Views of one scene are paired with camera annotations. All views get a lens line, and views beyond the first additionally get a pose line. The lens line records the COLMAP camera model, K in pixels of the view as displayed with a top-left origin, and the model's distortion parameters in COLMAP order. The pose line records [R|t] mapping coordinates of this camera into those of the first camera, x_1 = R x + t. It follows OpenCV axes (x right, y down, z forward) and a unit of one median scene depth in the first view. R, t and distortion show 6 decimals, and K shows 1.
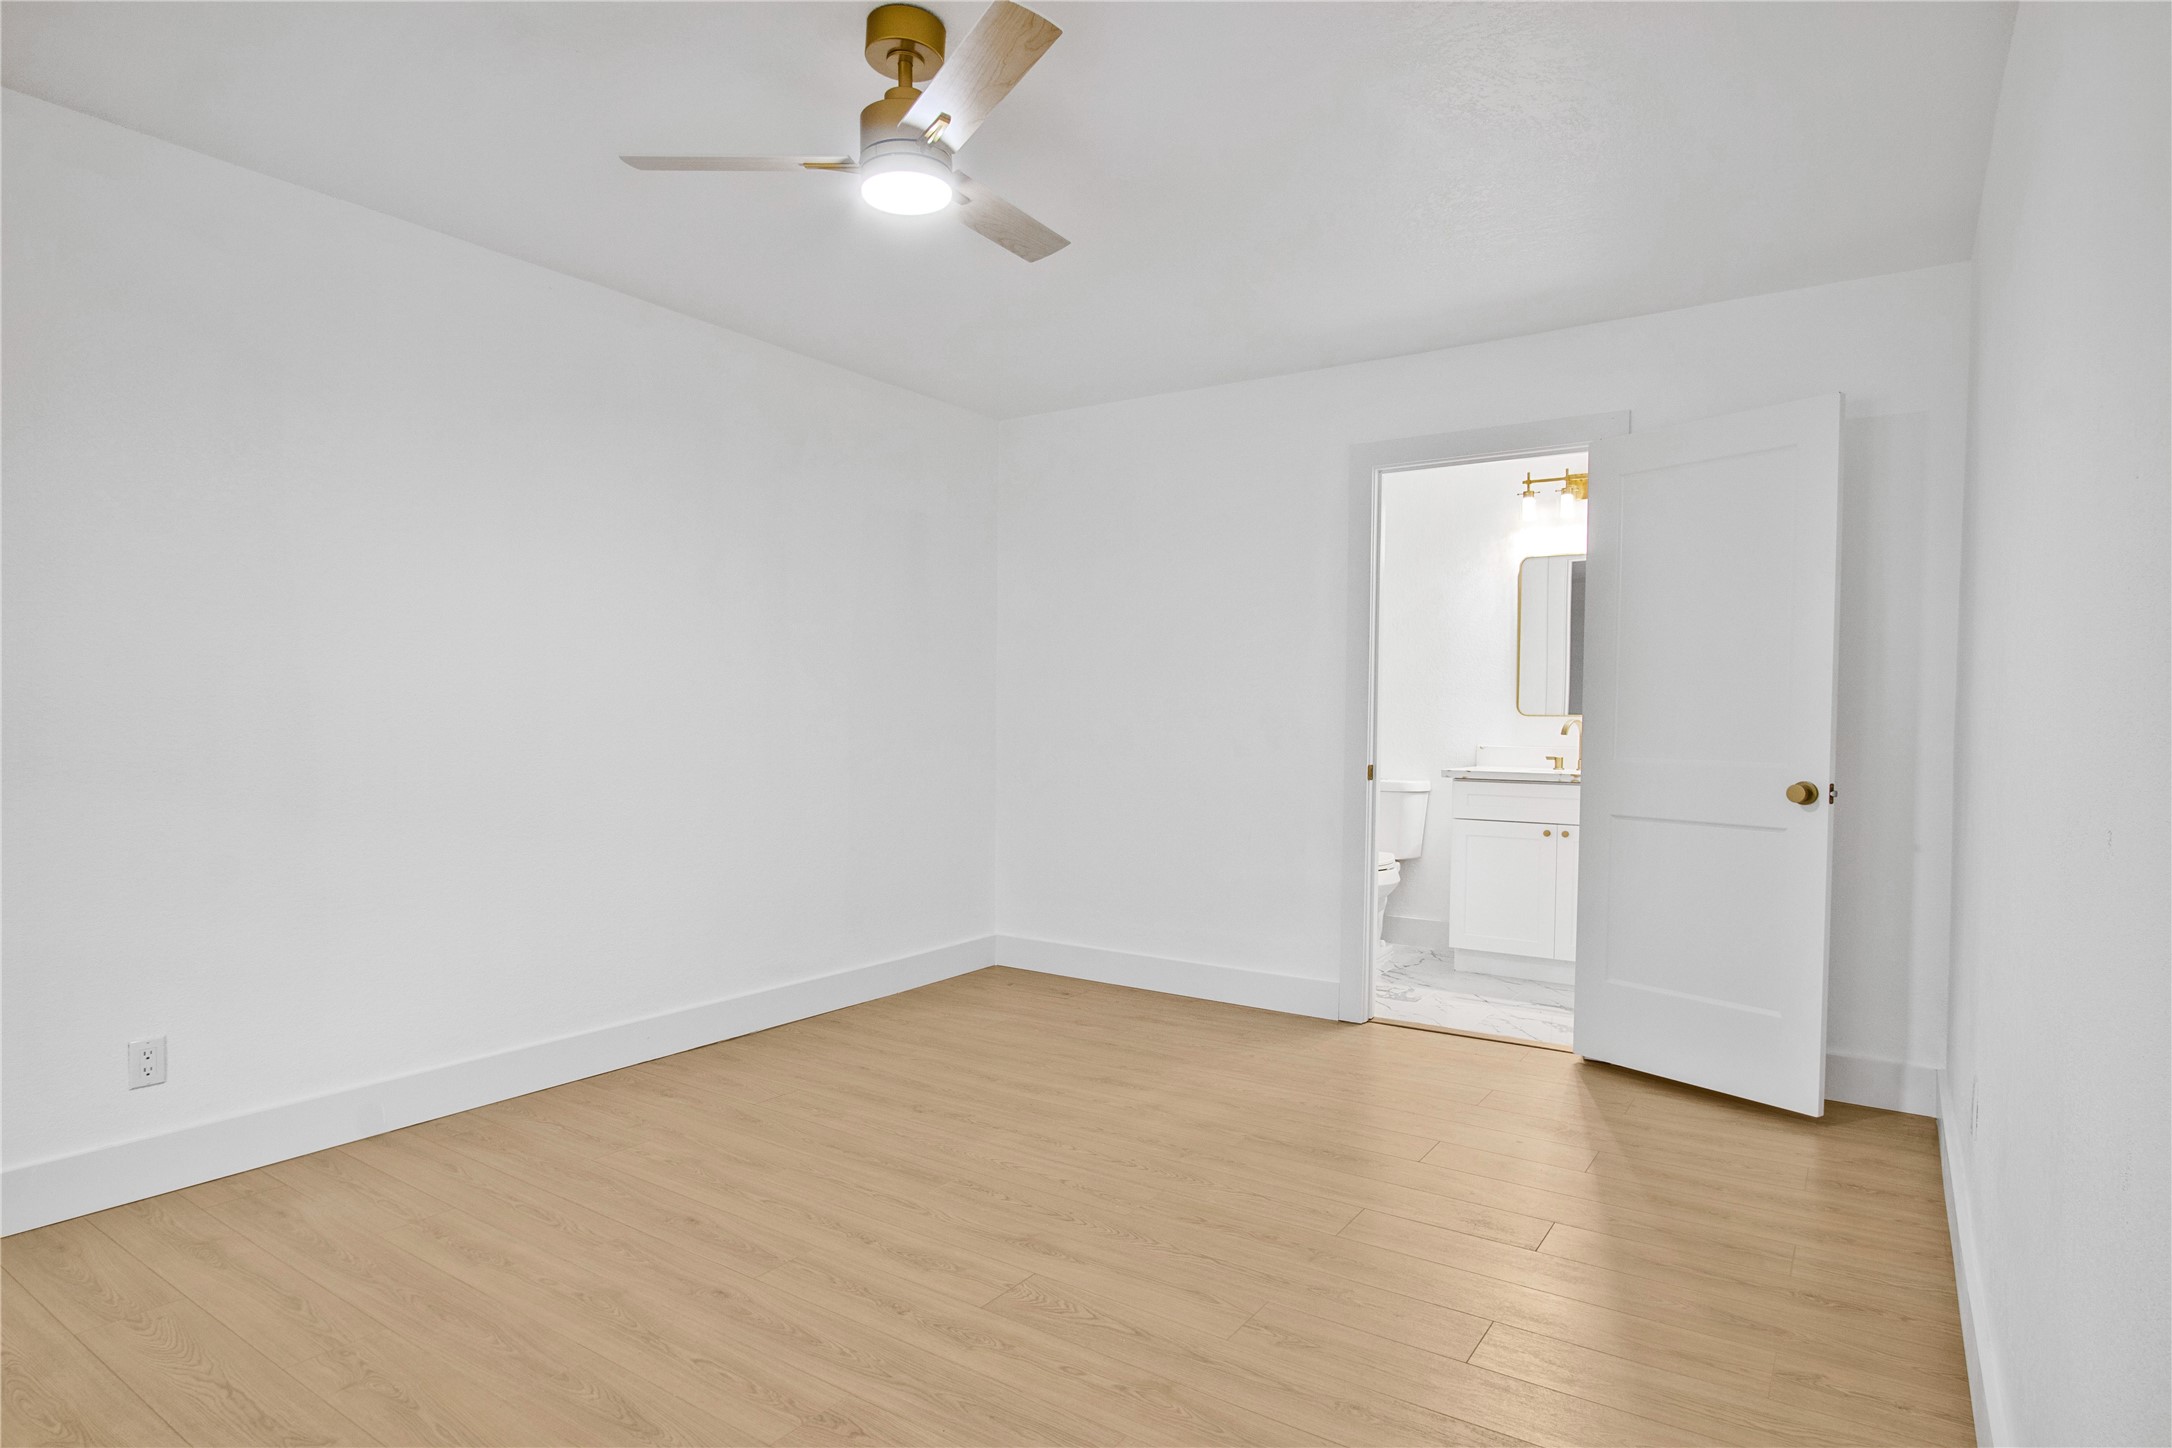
lens RADIAL K [[1180.6, 0, 1071.9], [0, 1180.6, 718.0], [0, 0, 1]] dist [-0.017896, 0.002930]
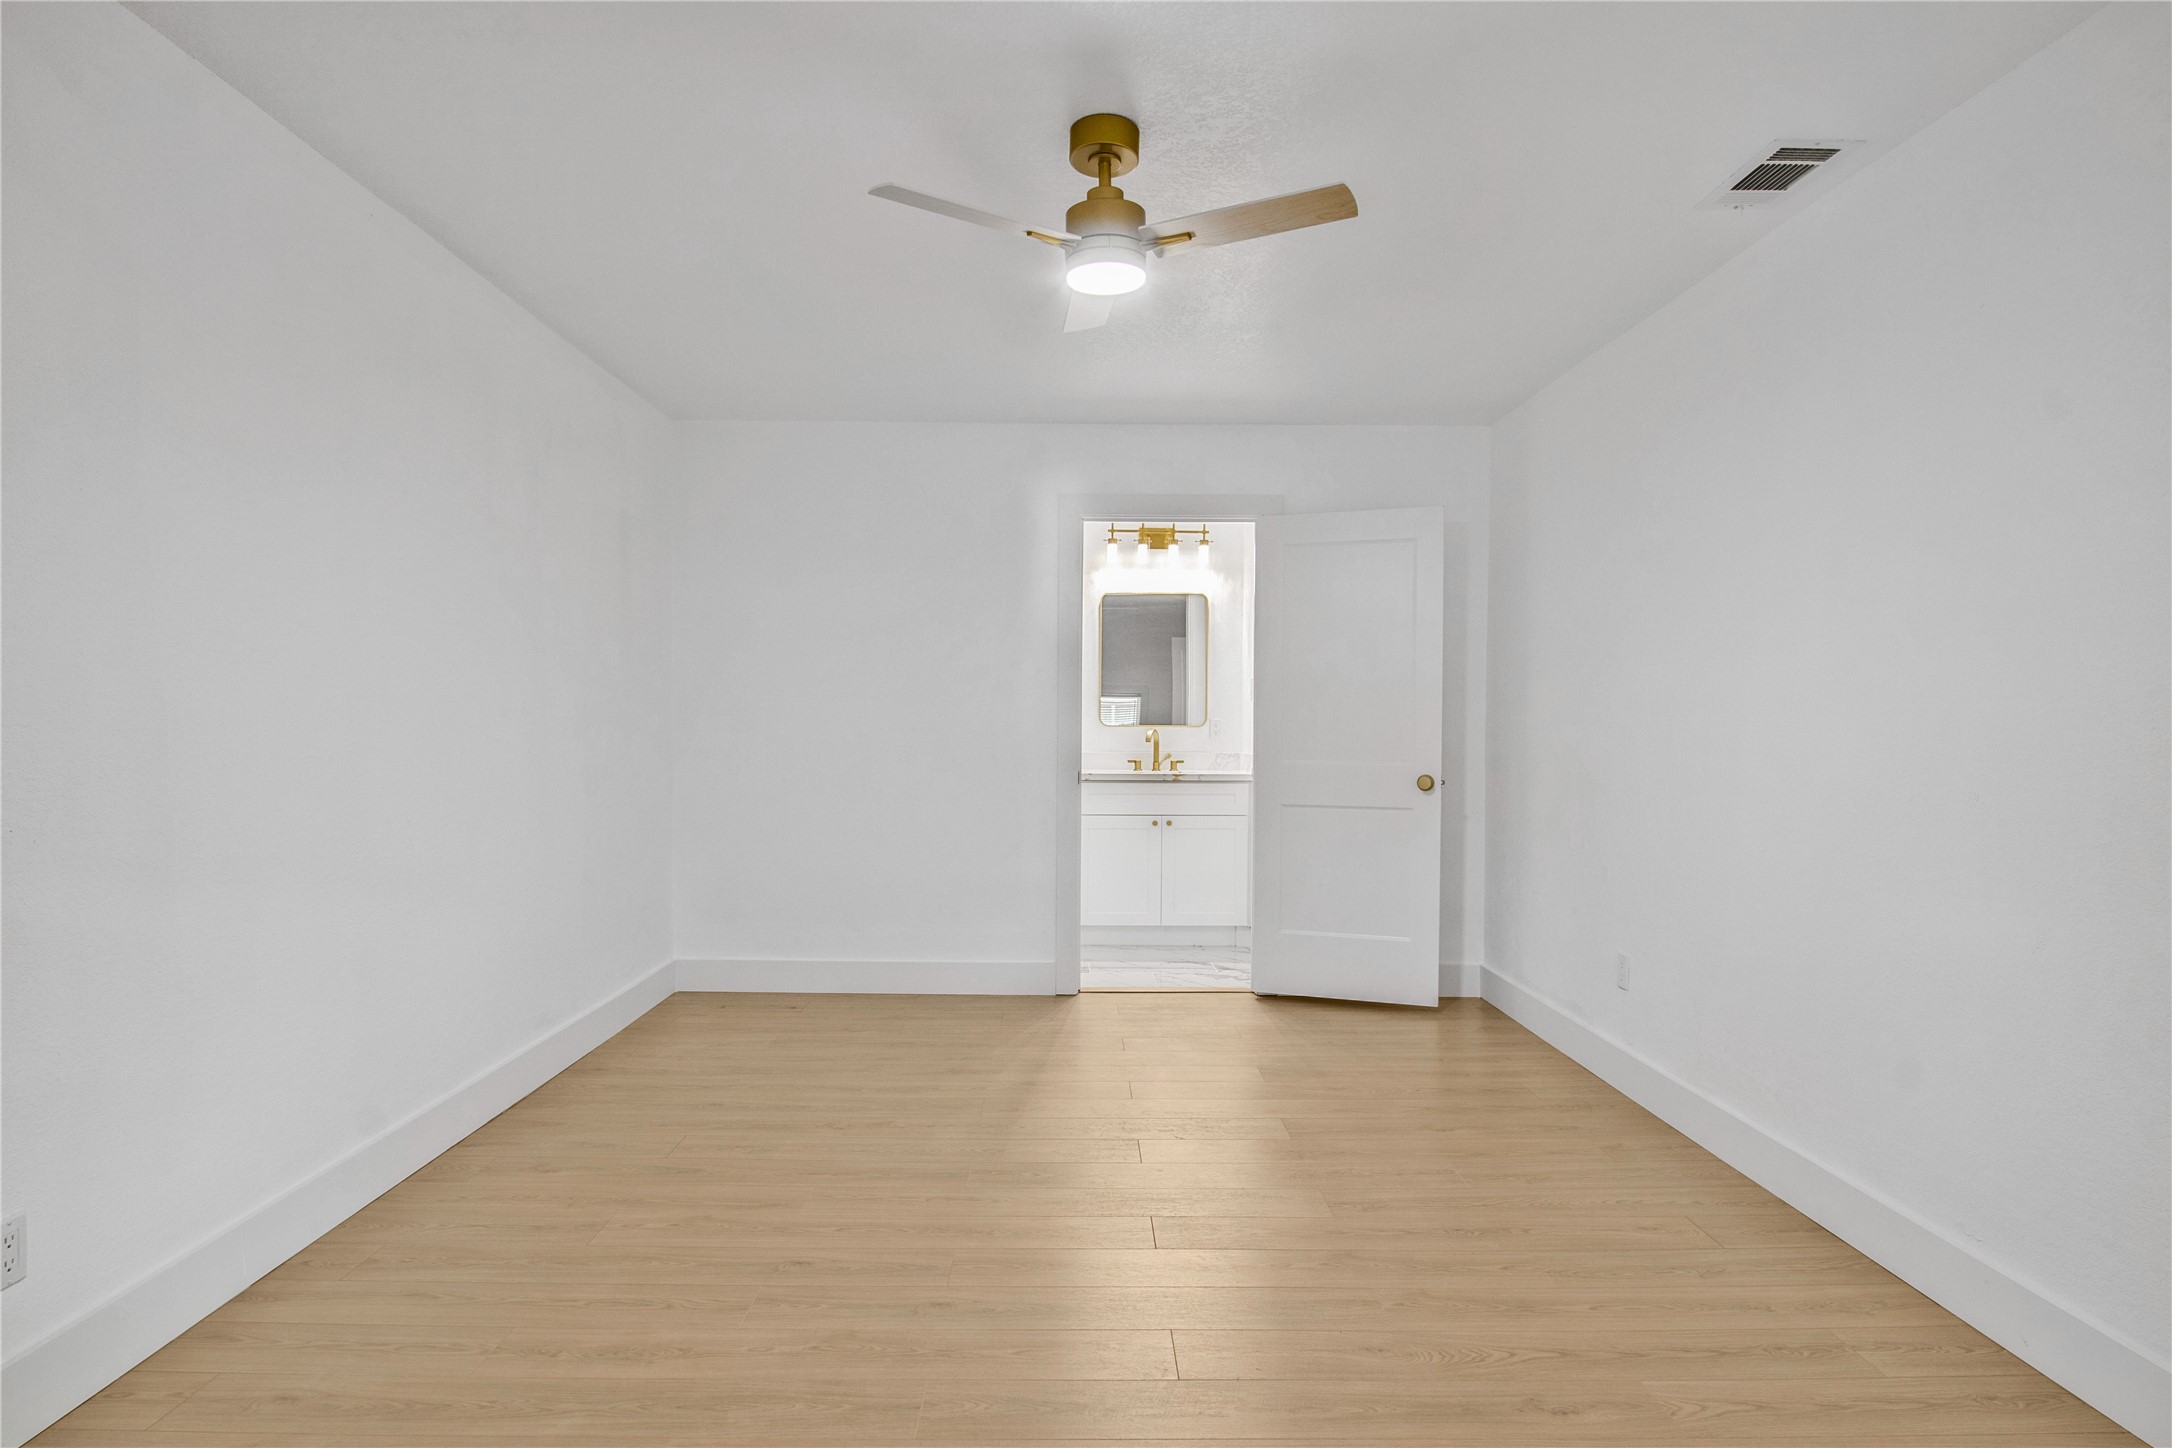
lens RADIAL K [[1180.6, 0, 1073.7], [0, 1180.6, 724.8], [0, 0, 1]] dist [-0.017896, 0.002930]
pose [[0.820688, -0.005320, 0.571352, -0.554338], [0.002446, 0.999980, 0.005798, -0.017464], [-0.571371, -0.003361, 0.820685, 0.061313]]
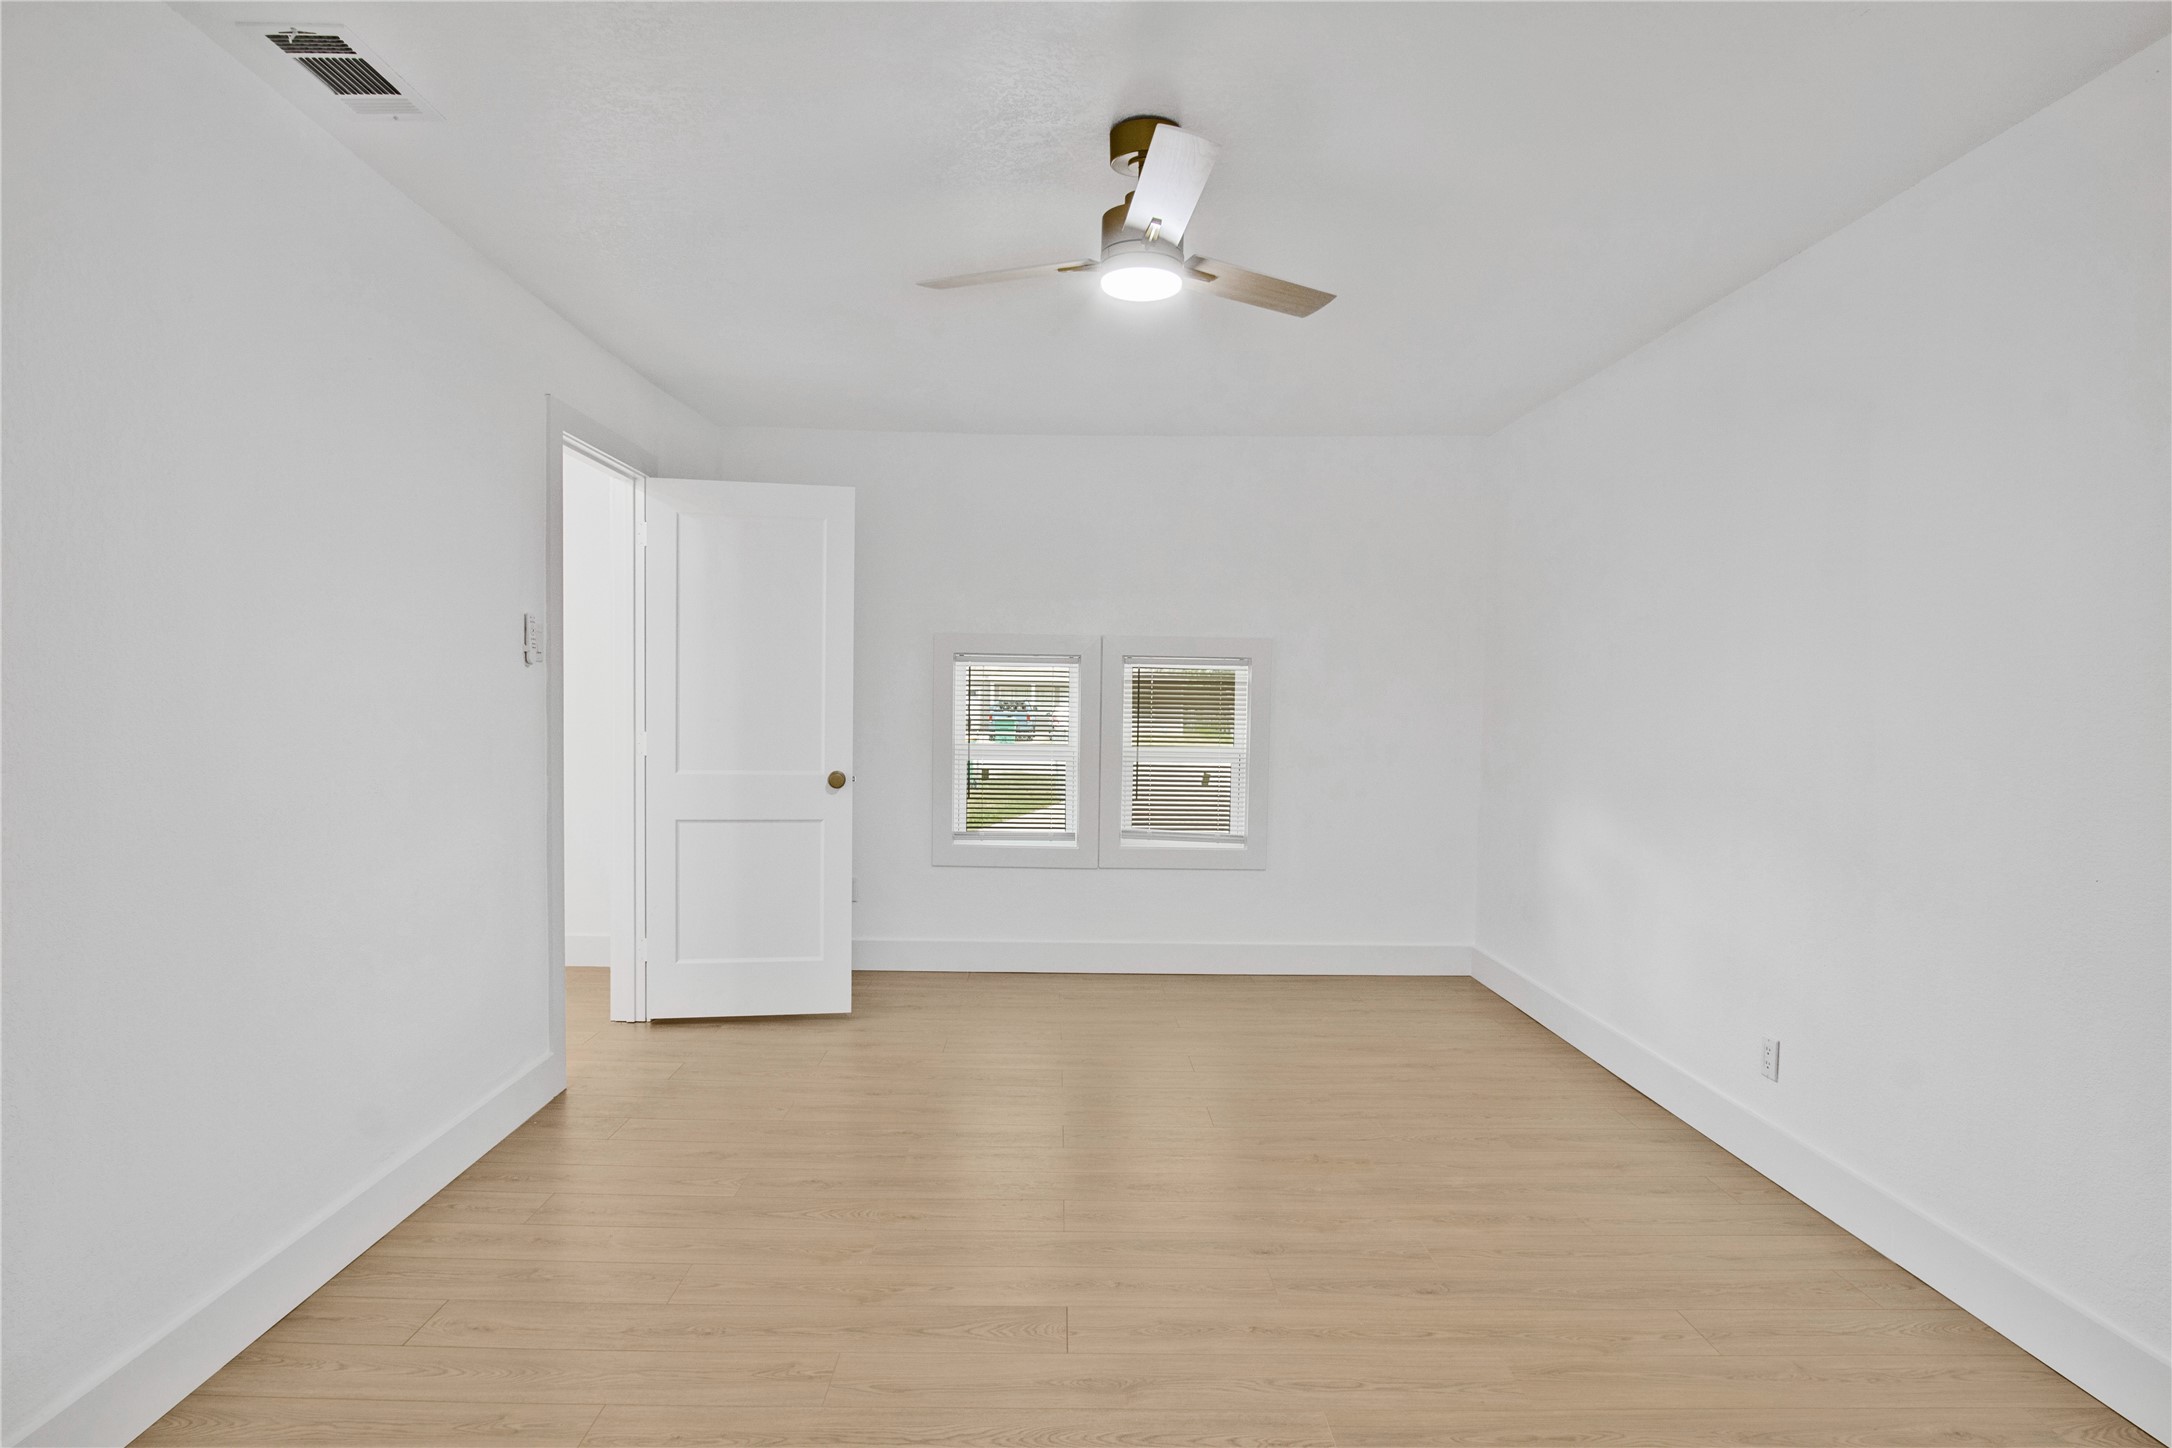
lens RADIAL K [[1180.6, 0, 1086.5], [0, 1180.6, 725.7], [0, 0, 1]] dist [-0.017896, 0.002930]
pose [[-0.806117, -0.004024, -0.591742, 0.377331], [-0.021965, 0.999491, 0.023126, -0.040094], [0.591348, 0.031640, -0.805795, 1.277830]]
